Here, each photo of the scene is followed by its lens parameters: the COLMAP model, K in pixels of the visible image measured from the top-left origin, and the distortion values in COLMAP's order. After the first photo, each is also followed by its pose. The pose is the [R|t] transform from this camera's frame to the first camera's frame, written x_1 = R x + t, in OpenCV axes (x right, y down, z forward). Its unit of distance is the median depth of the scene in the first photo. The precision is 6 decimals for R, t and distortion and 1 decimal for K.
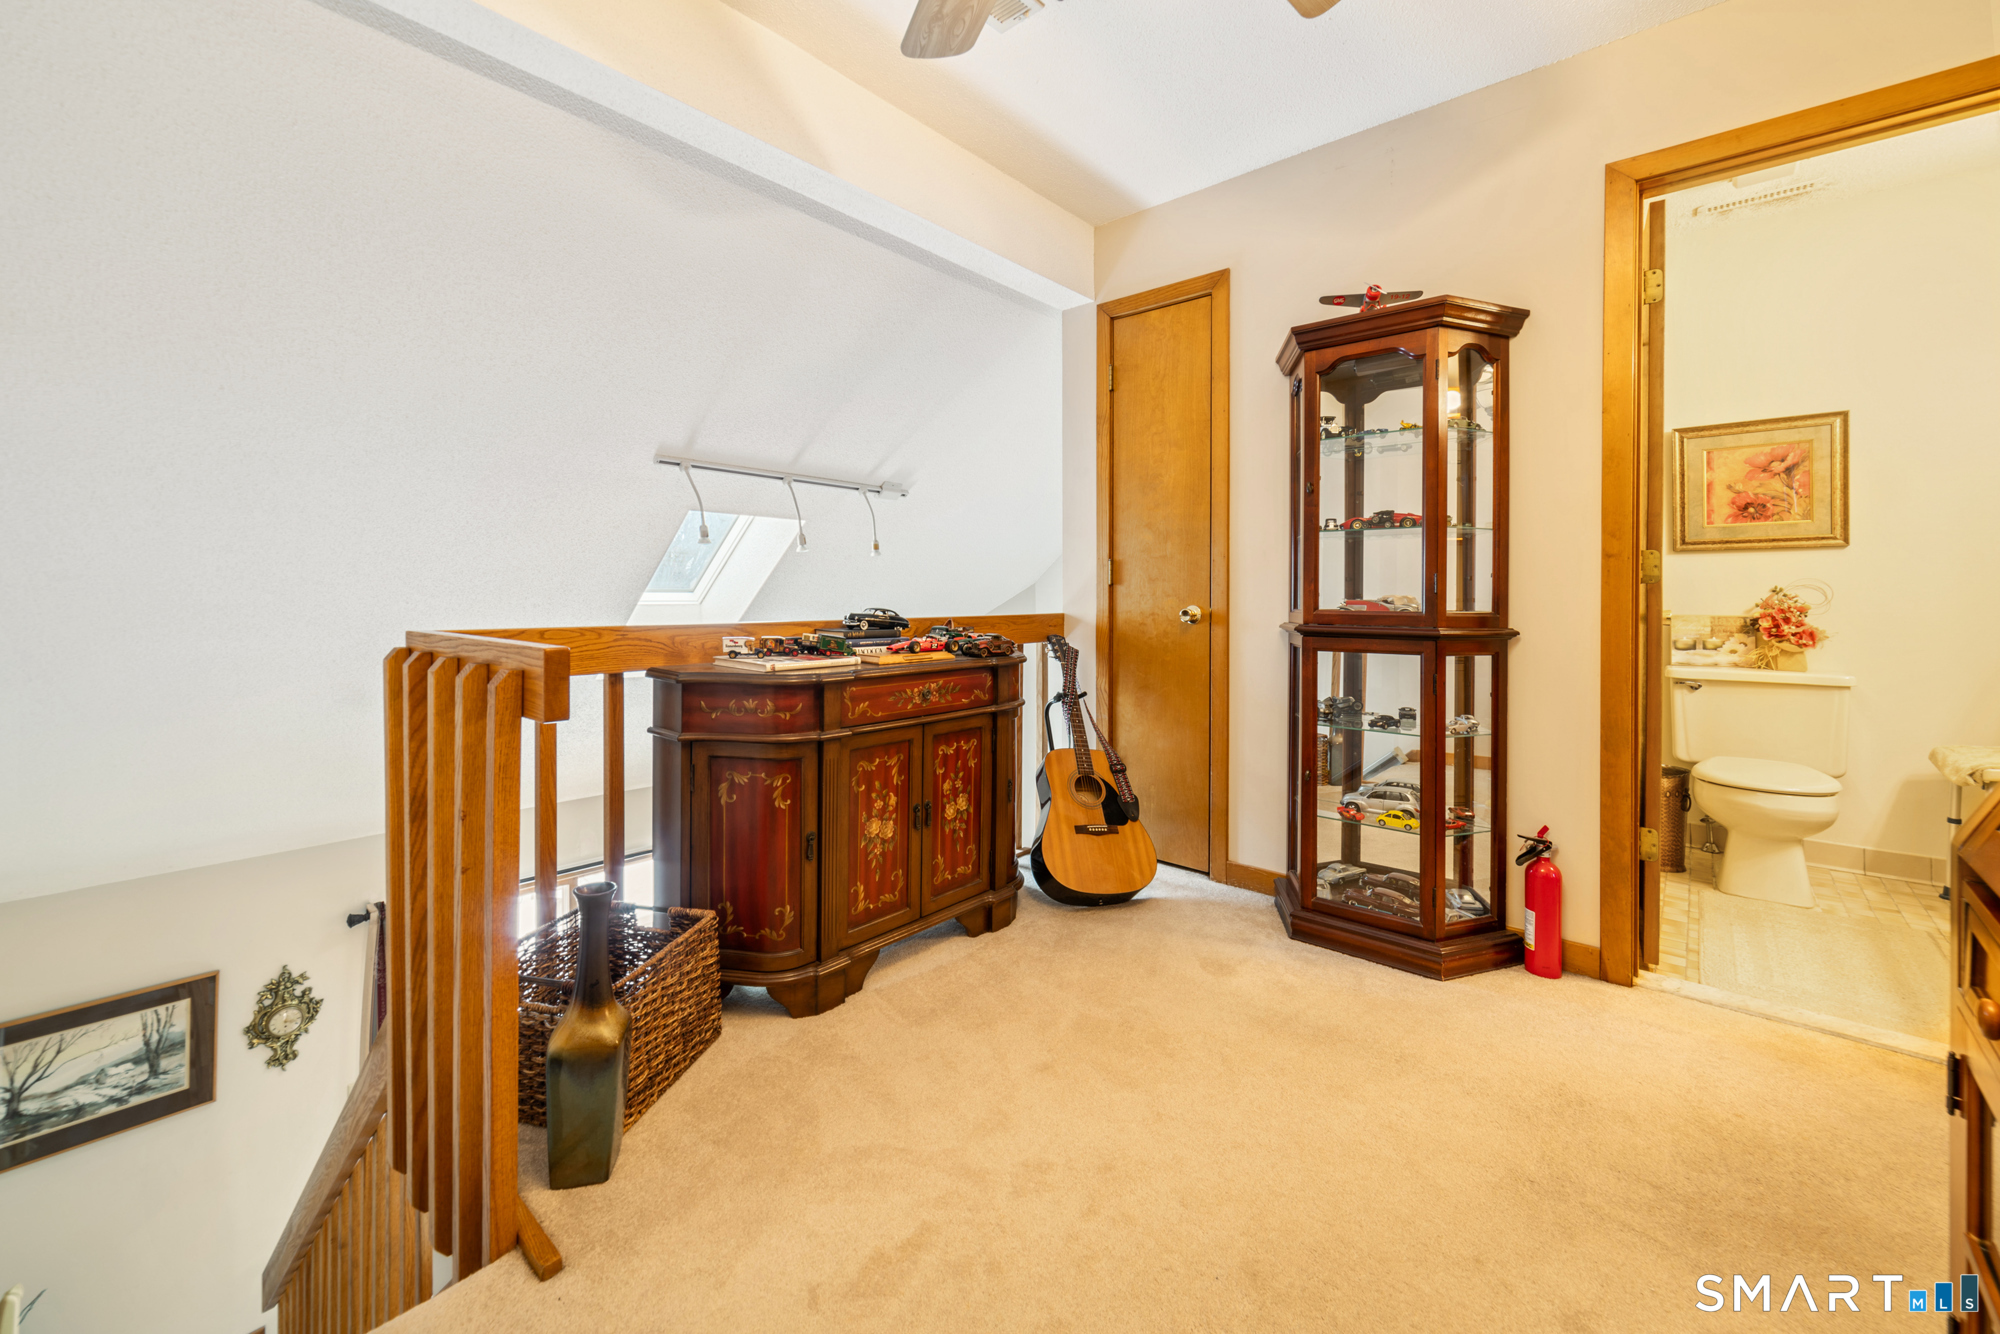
lens RADIAL K [[778.3, 0, 1008.2], [0, 778.3, 586.6], [0, 0, 1]] dist [0.002056, 0.000097]
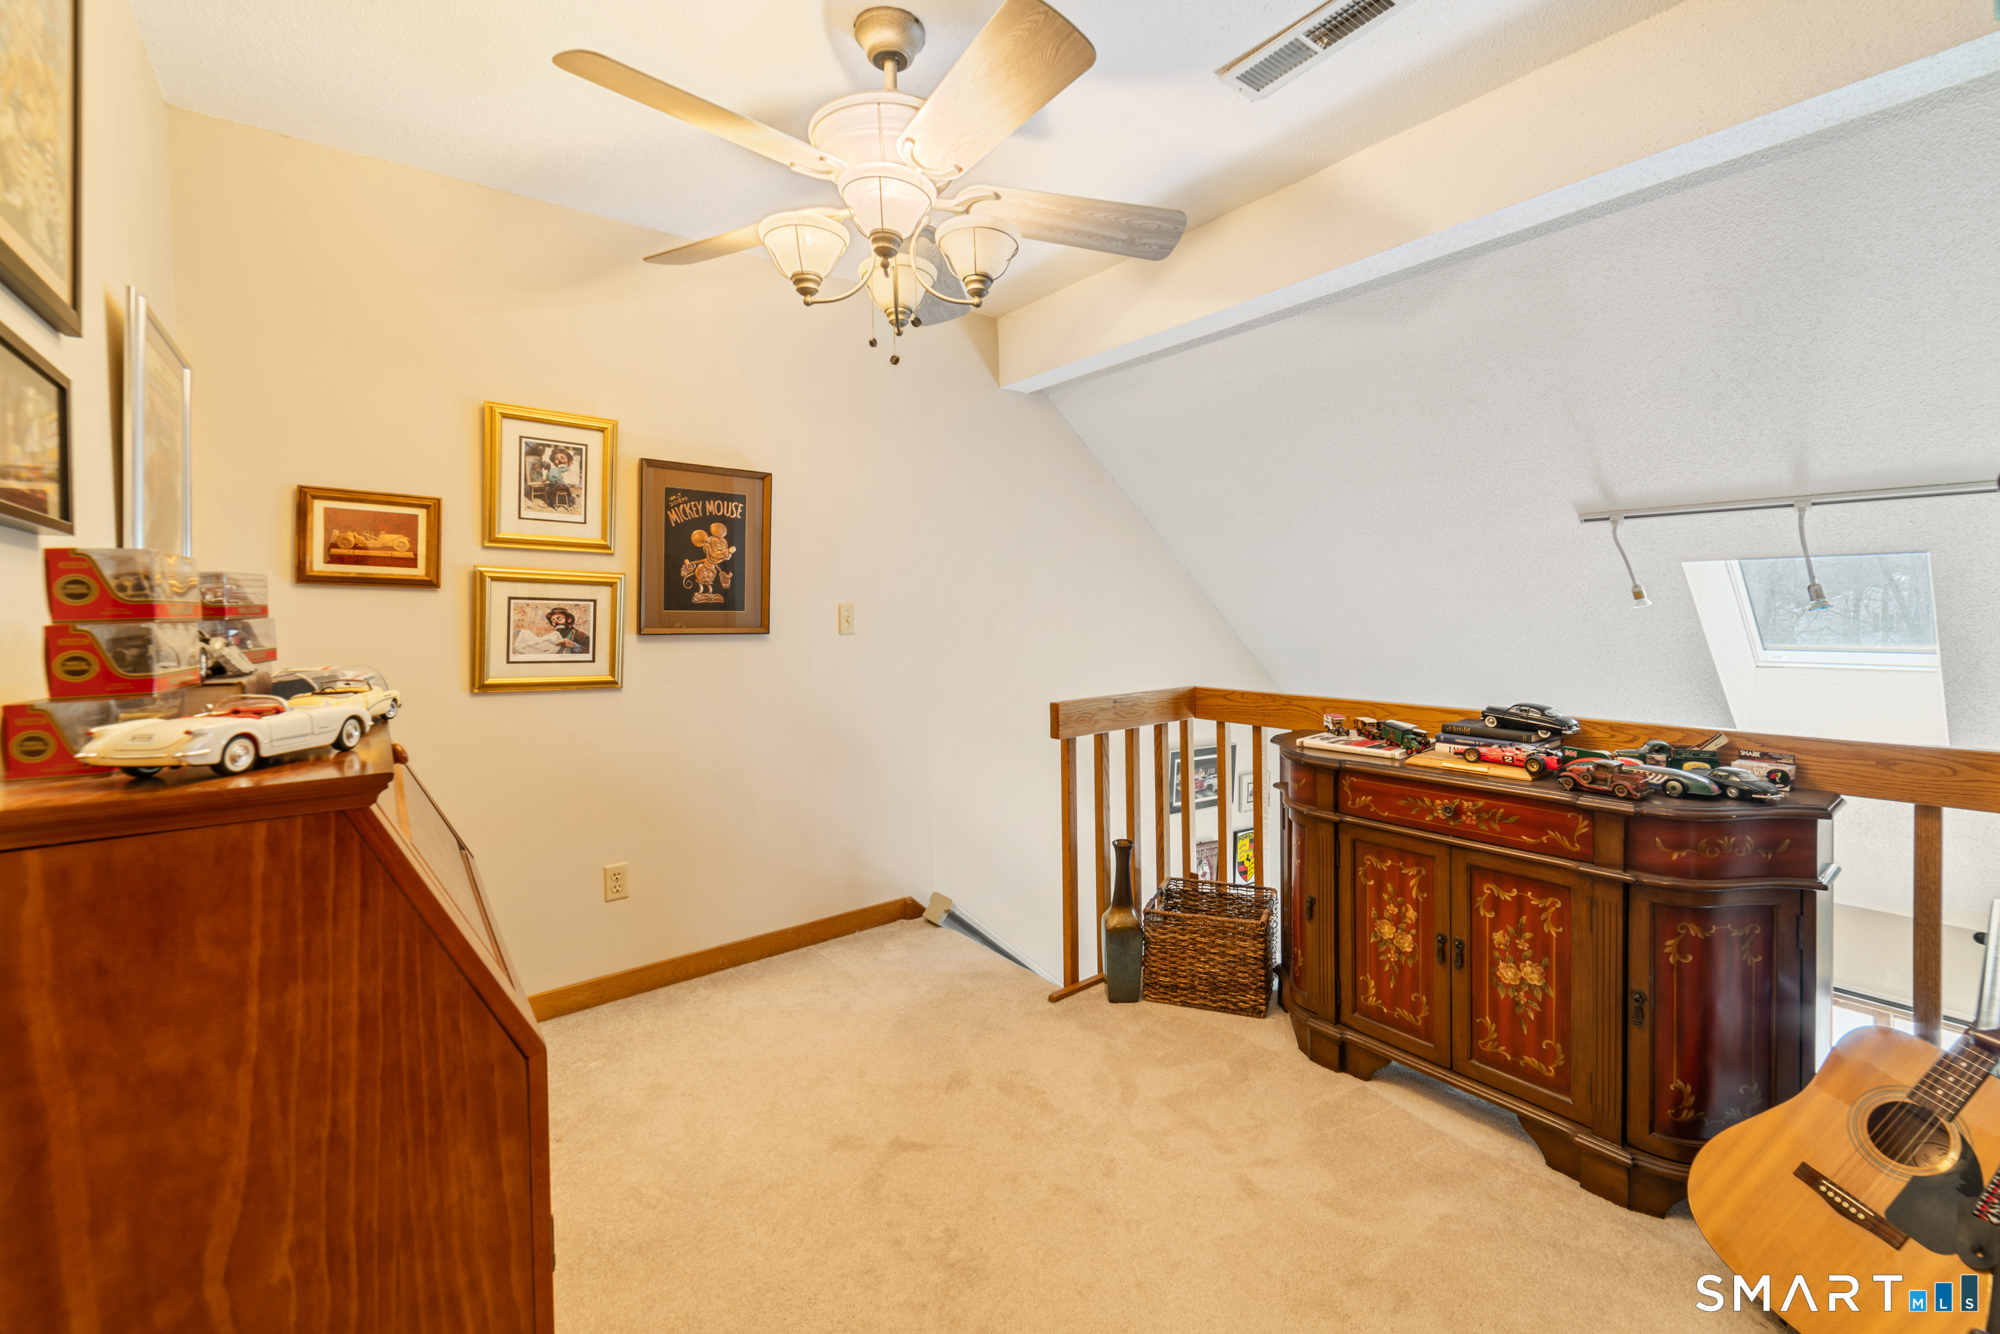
lens RADIAL K [[778.3, 0, 1025.9], [0, 778.3, 613.8], [0, 0, 1]] dist [0.002056, 0.000097]
pose [[-0.143776, -0.001352, -0.989609, 0.821054], [0.024020, 0.999700, -0.004855, -0.085510], [0.989319, -0.024469, -0.143701, 0.684481]]
